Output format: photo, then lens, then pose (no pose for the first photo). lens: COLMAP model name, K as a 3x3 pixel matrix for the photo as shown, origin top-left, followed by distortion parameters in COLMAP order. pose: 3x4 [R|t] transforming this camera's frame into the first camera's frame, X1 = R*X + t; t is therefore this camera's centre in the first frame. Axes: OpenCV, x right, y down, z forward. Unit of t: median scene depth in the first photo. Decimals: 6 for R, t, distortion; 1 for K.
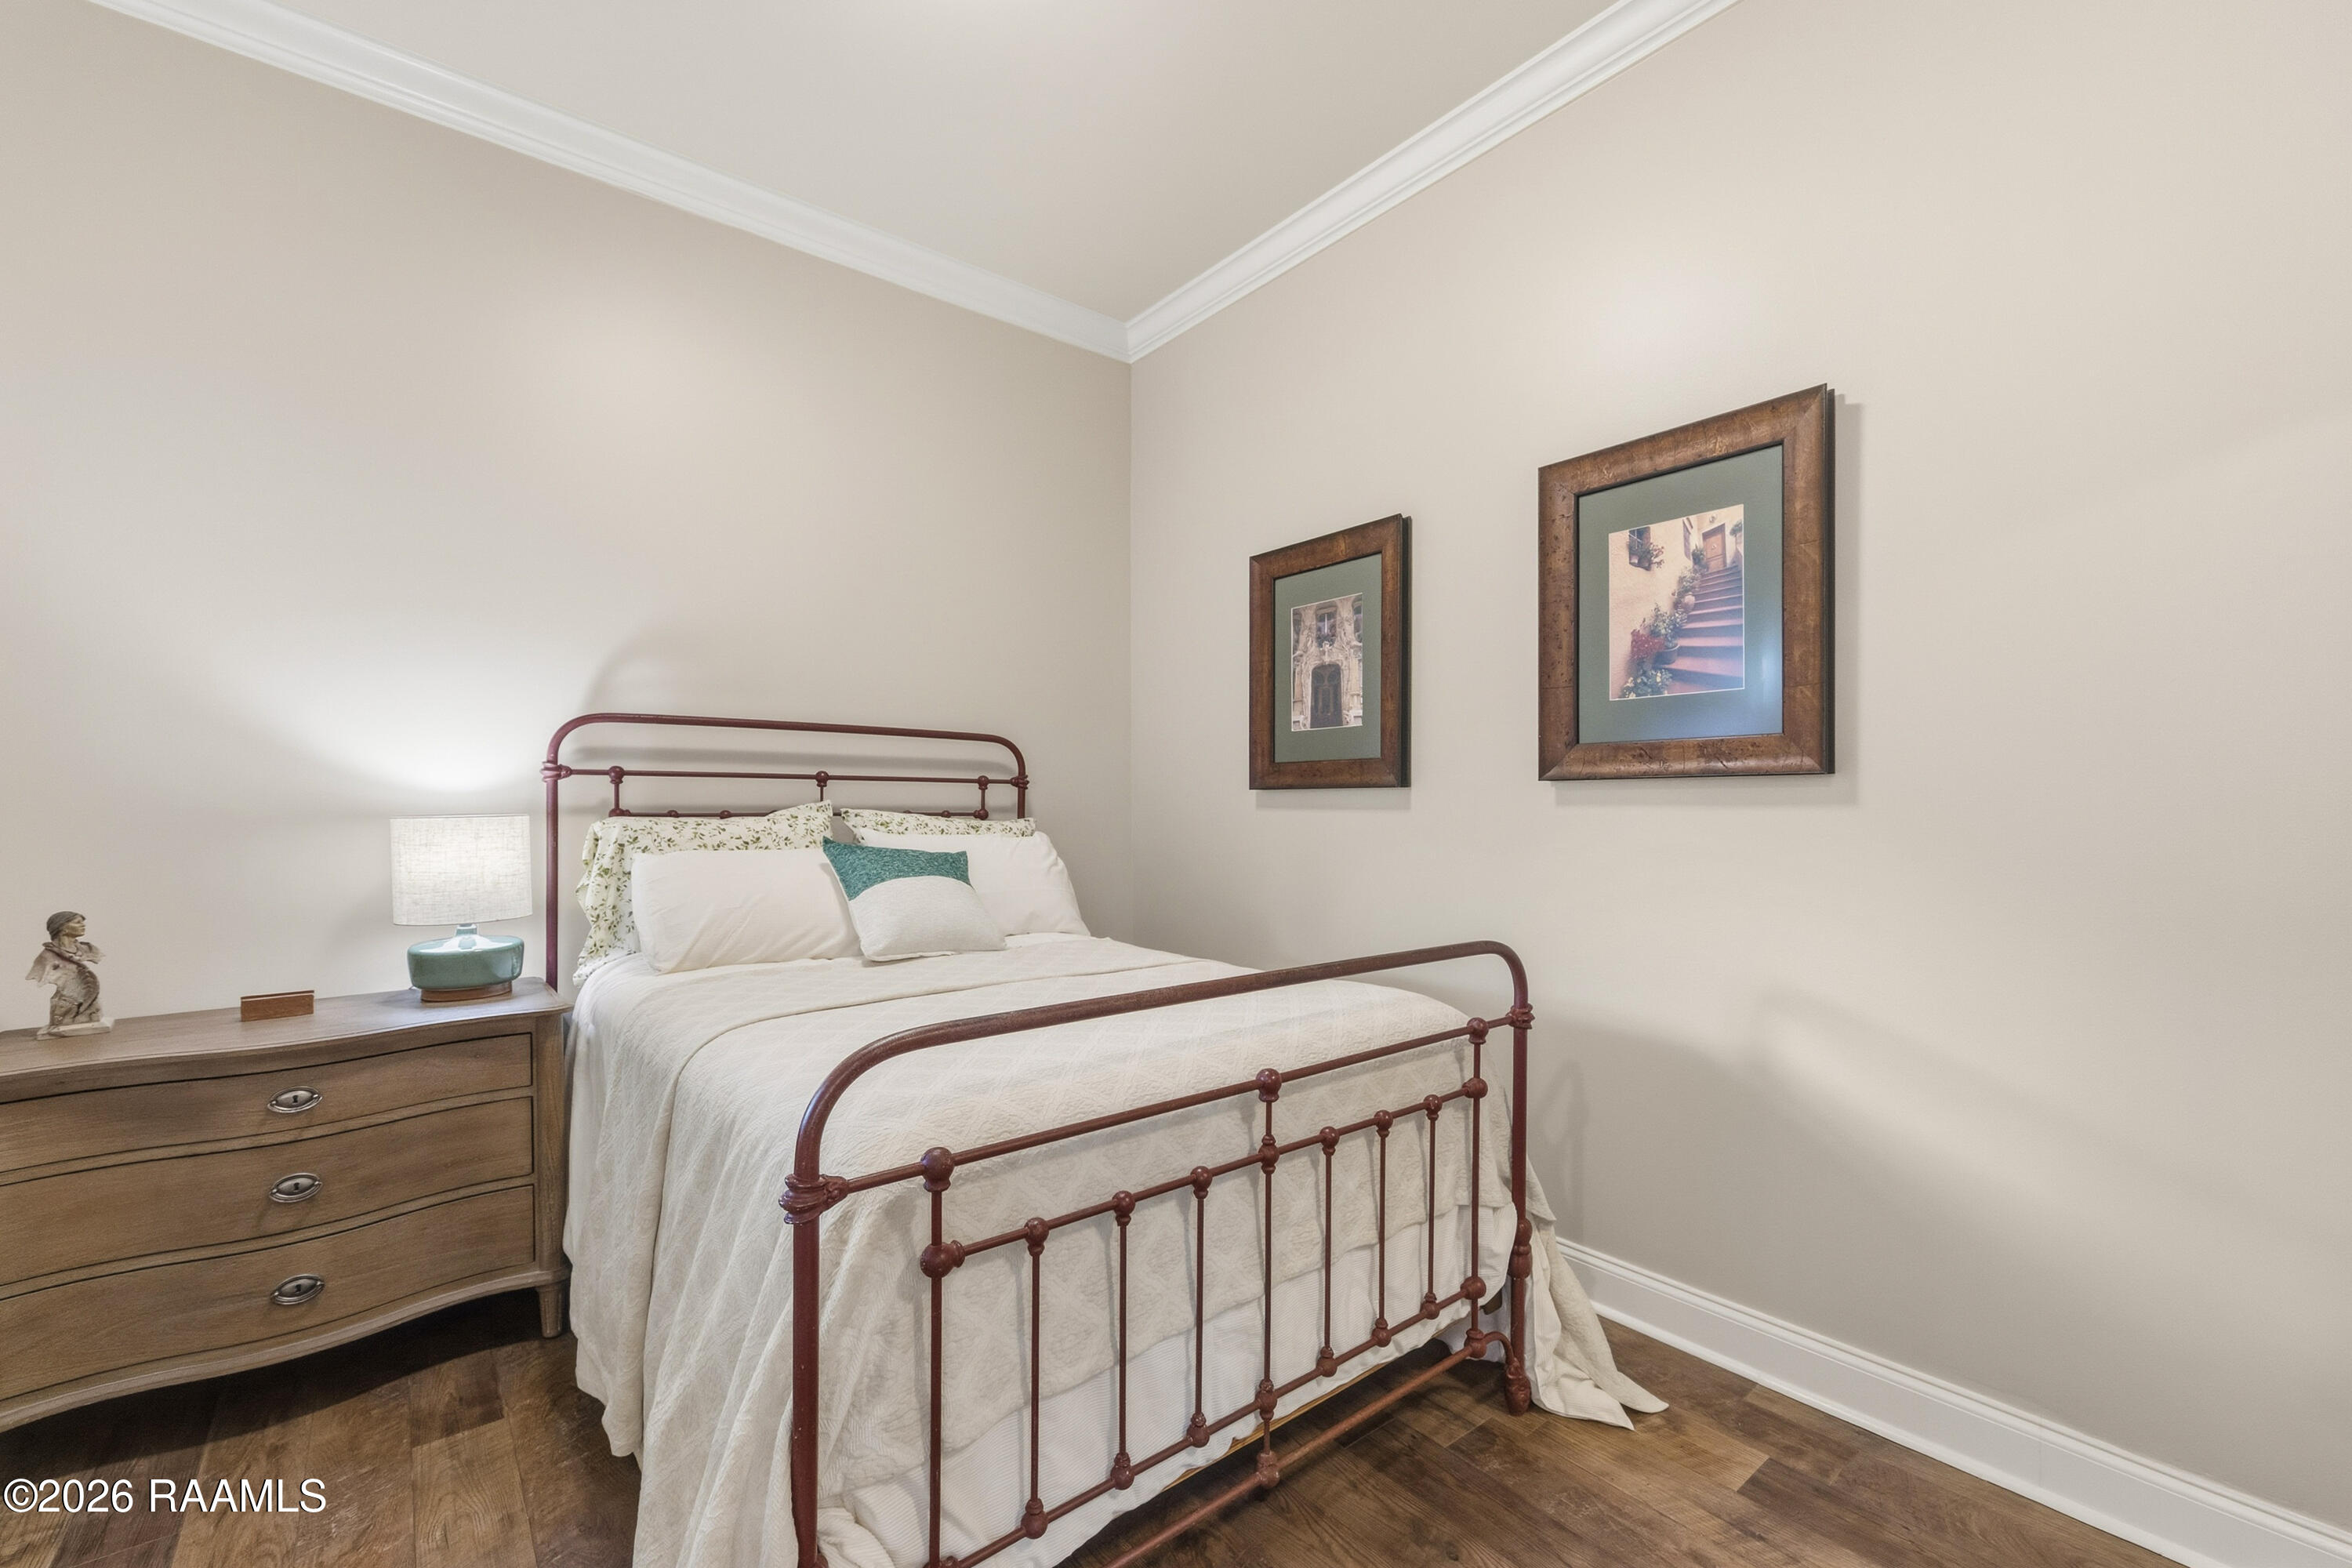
lens RADIAL K [[971.0, 0, 1179.0], [0, 971.0, 798.8], [0, 0, 1]] dist [-0.000883, -0.000087]
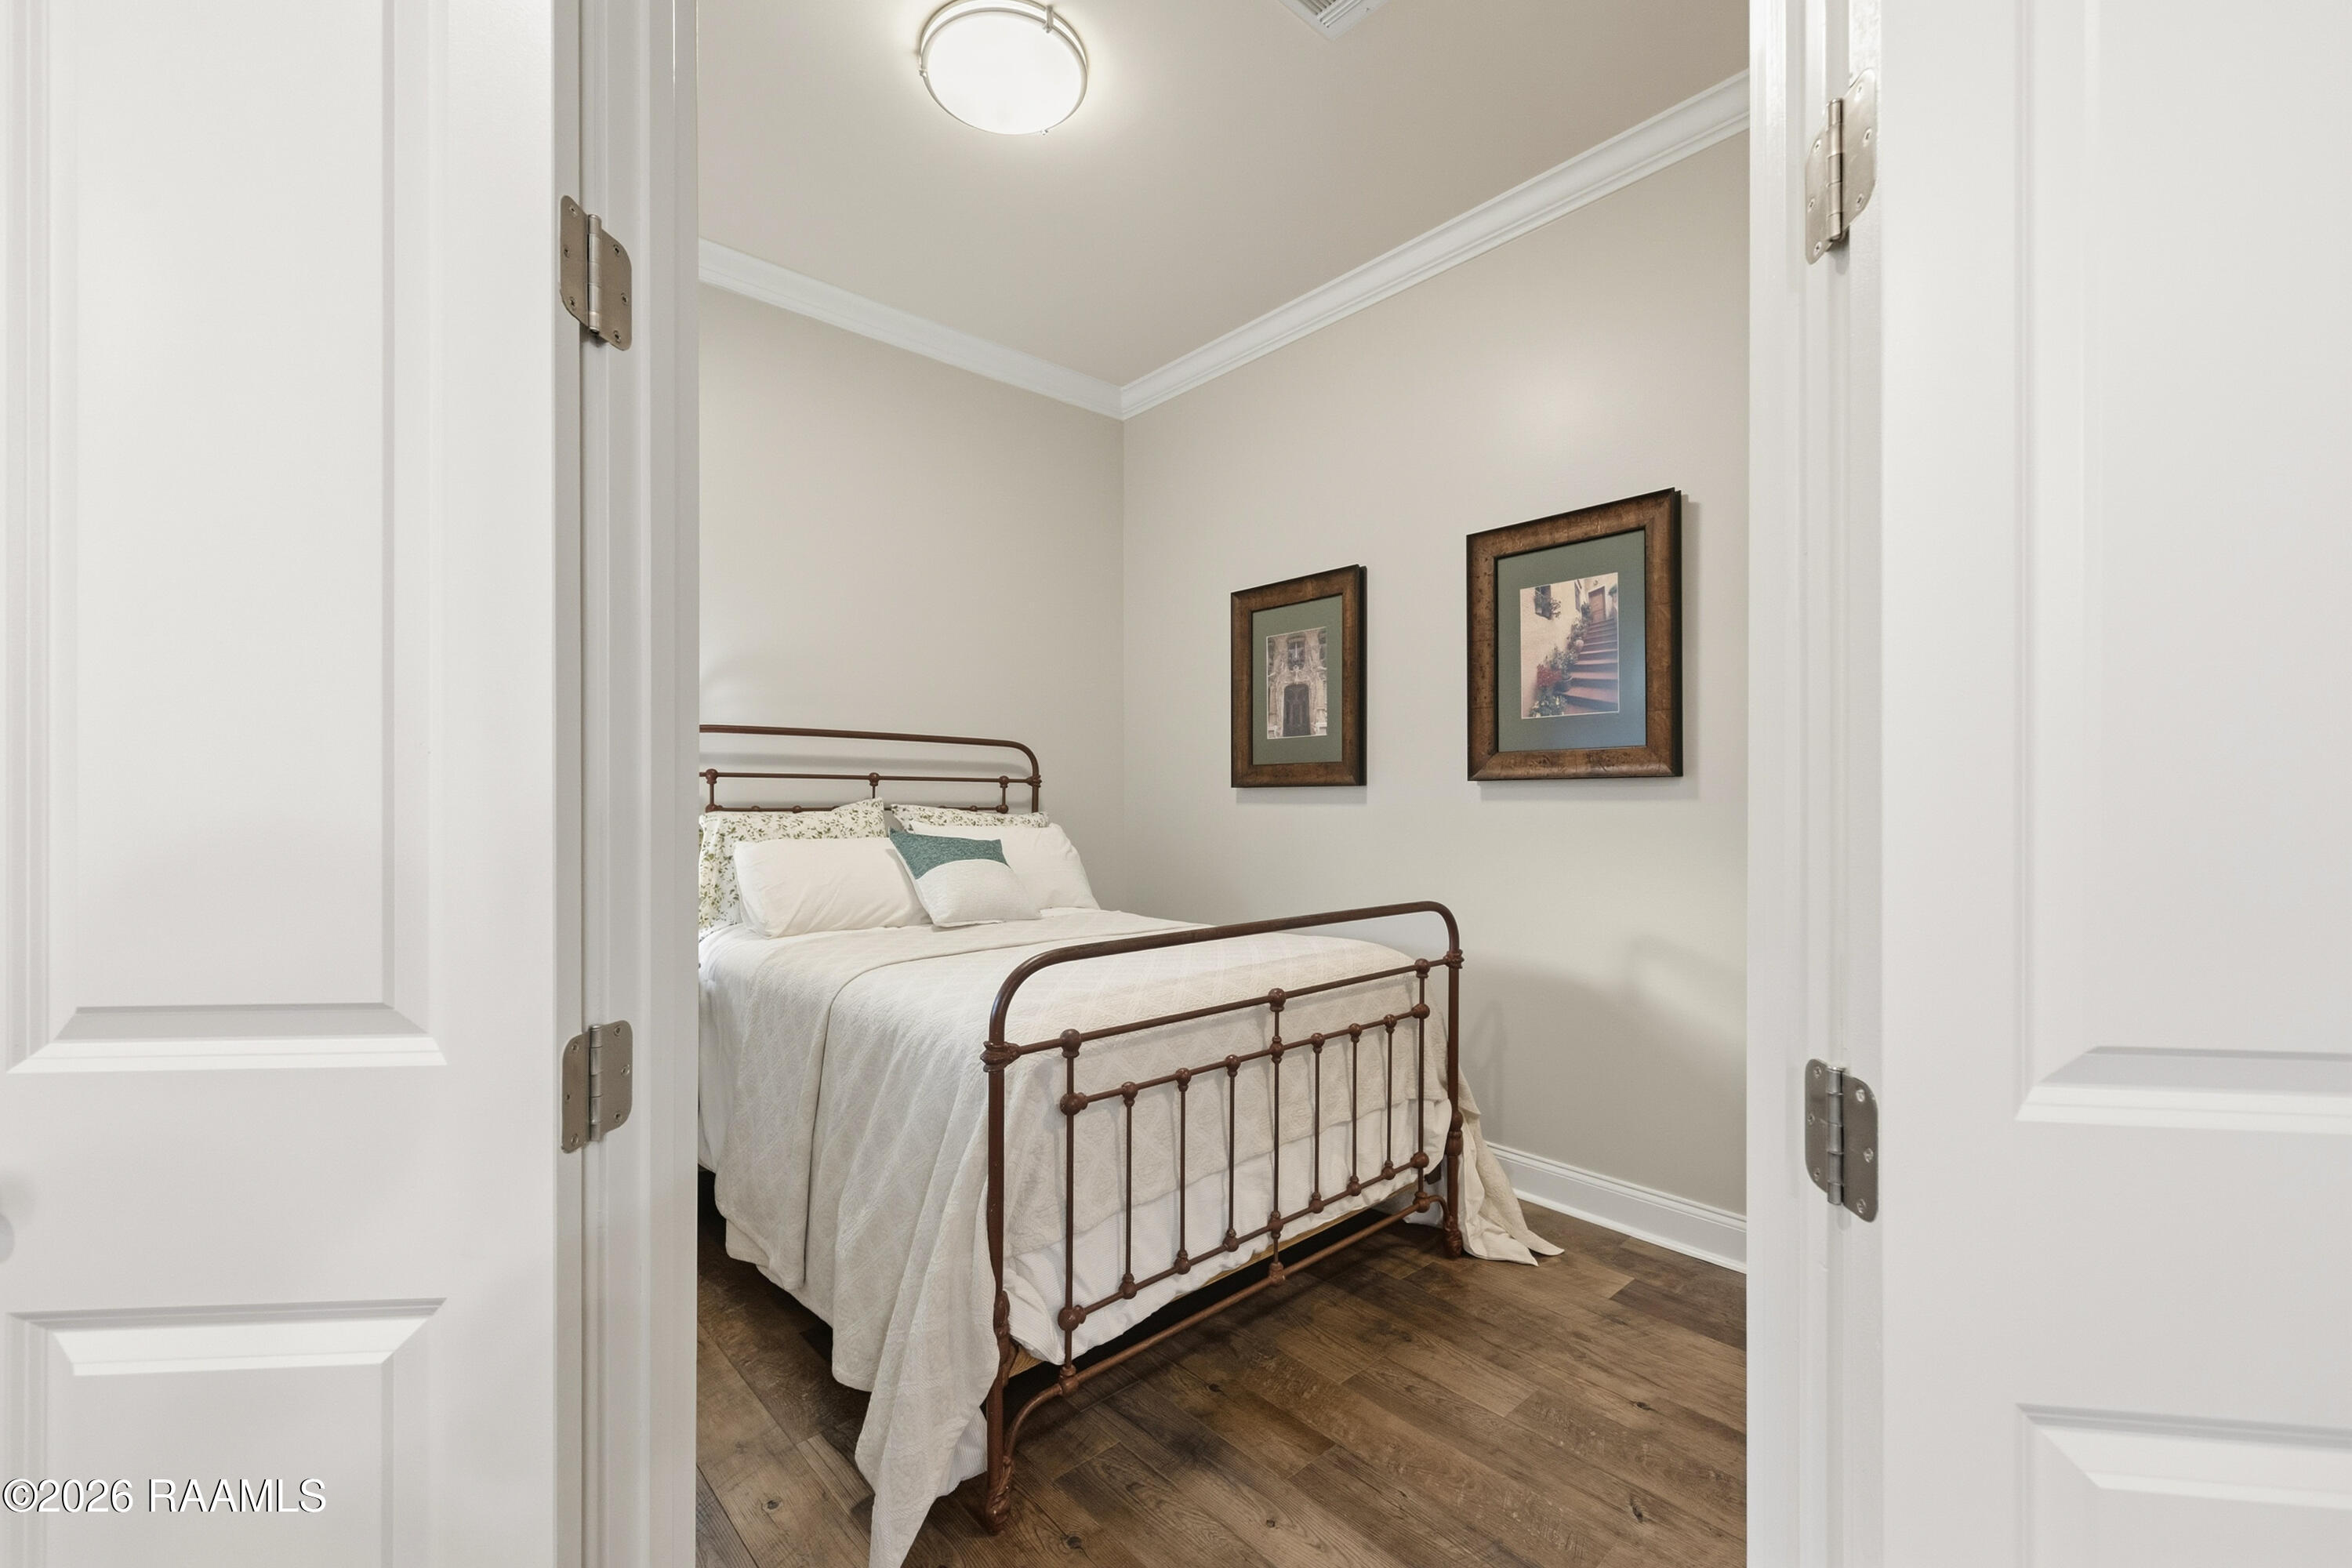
lens RADIAL K [[971.0, 0, 1173.9], [0, 971.0, 786.9], [0, 0, 1]] dist [-0.000883, -0.000087]
pose [[0.998513, -0.001515, 0.054489, -0.102612], [0.001909, 0.999972, -0.007190, -0.002745], [-0.054477, 0.007283, 0.998488, -0.307266]]
